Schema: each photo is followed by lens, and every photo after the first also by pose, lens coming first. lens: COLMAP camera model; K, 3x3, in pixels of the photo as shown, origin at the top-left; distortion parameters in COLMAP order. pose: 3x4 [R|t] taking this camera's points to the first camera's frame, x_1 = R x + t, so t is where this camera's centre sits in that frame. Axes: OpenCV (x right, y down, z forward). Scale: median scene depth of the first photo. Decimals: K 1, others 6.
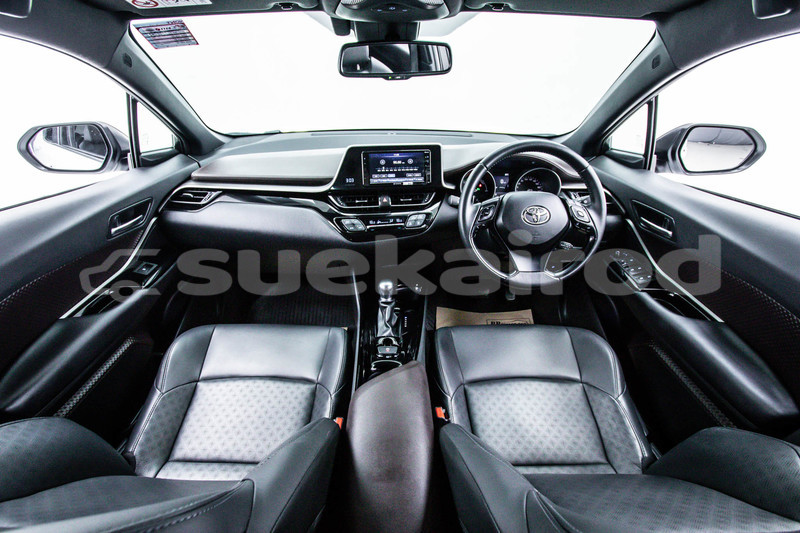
lens RADIAL K [[375.9, 0, 400.0], [0, 375.9, 266.5], [0, 0, 1]] dist [-0.004898, -0.000454]
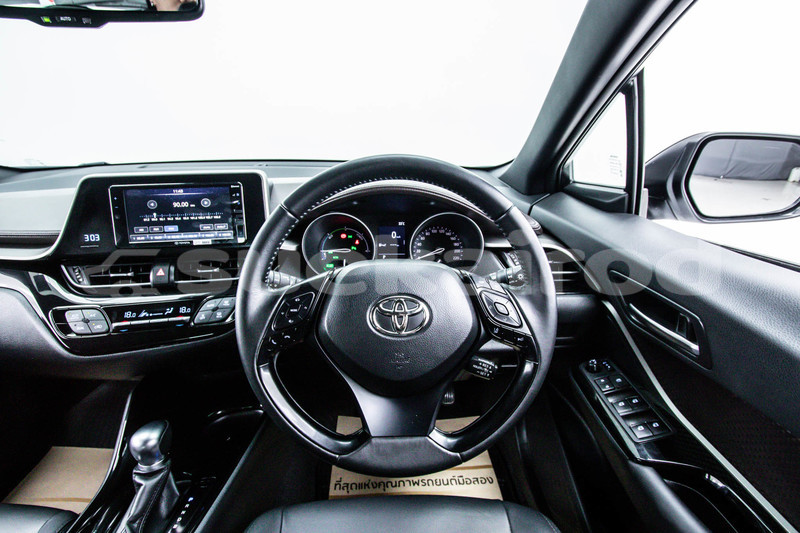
lens RADIAL K [[375.9, 0, 400.0], [0, 375.9, 266.5], [0, 0, 1]] dist [-0.004898, -0.000454]
pose [[0.999757, -0.009580, 0.019853, 0.298482], [0.011816, 0.993205, -0.115778, -0.119996], [-0.018609, 0.115985, 0.993077, 0.459425]]
